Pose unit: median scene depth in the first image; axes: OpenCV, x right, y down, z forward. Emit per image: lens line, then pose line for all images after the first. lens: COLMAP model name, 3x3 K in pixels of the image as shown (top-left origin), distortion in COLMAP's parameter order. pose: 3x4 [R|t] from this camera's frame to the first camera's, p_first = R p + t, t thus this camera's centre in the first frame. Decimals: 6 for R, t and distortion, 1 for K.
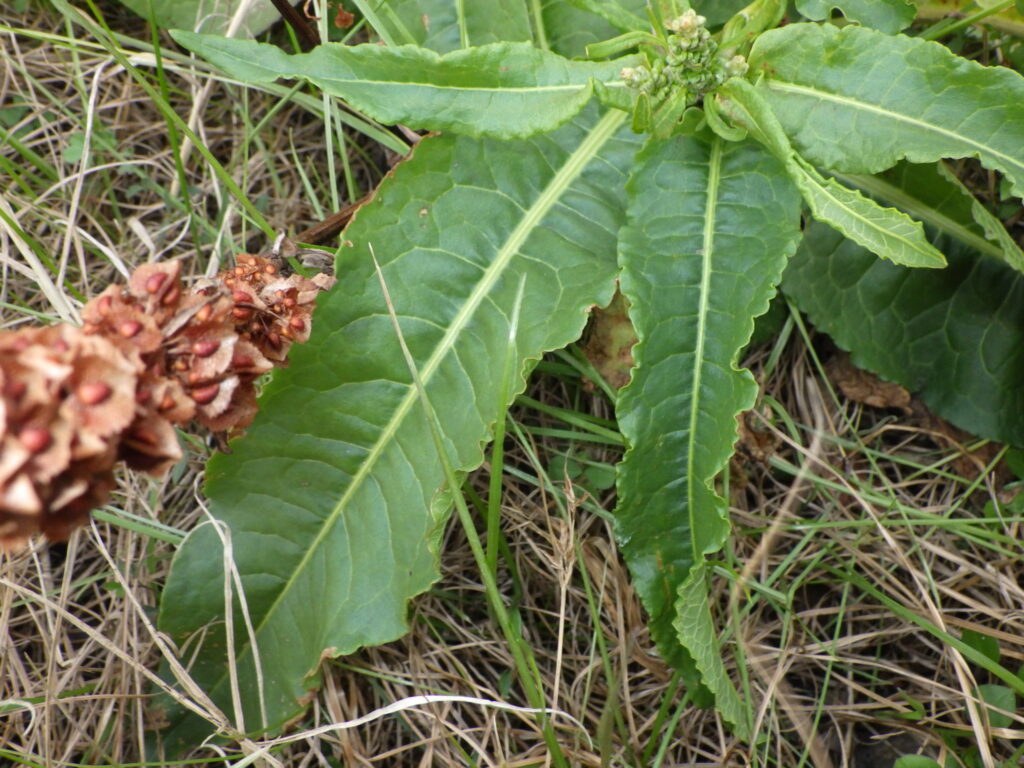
lens RADIAL K [[1007.0, 0, 512.0], [0, 1007.0, 384.0], [0, 0, 1]] dist [-0.002250, 0.000267]
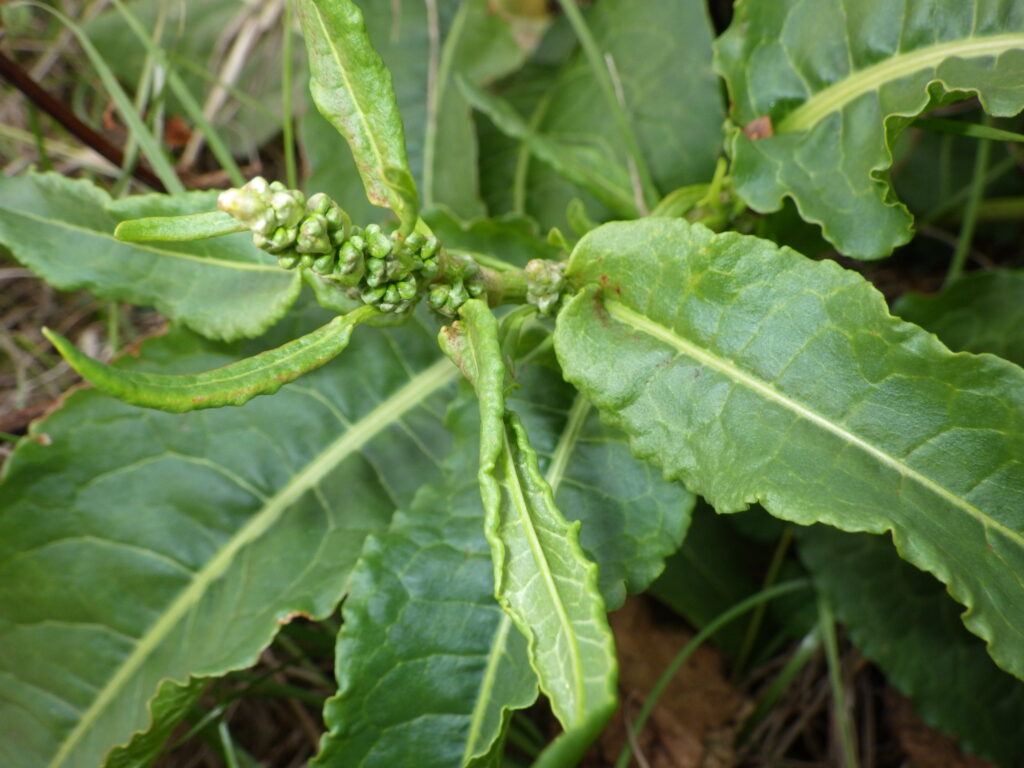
lens RADIAL K [[1007.0, 0, 512.0], [0, 1007.0, 384.0], [0, 0, 1]] dist [-0.002250, 0.000267]
pose [[0.946806, 0.162987, -0.277479, 0.359693], [-0.190855, 0.978641, -0.076392, -0.196670], [0.259101, 0.125287, 0.957690, 0.424934]]
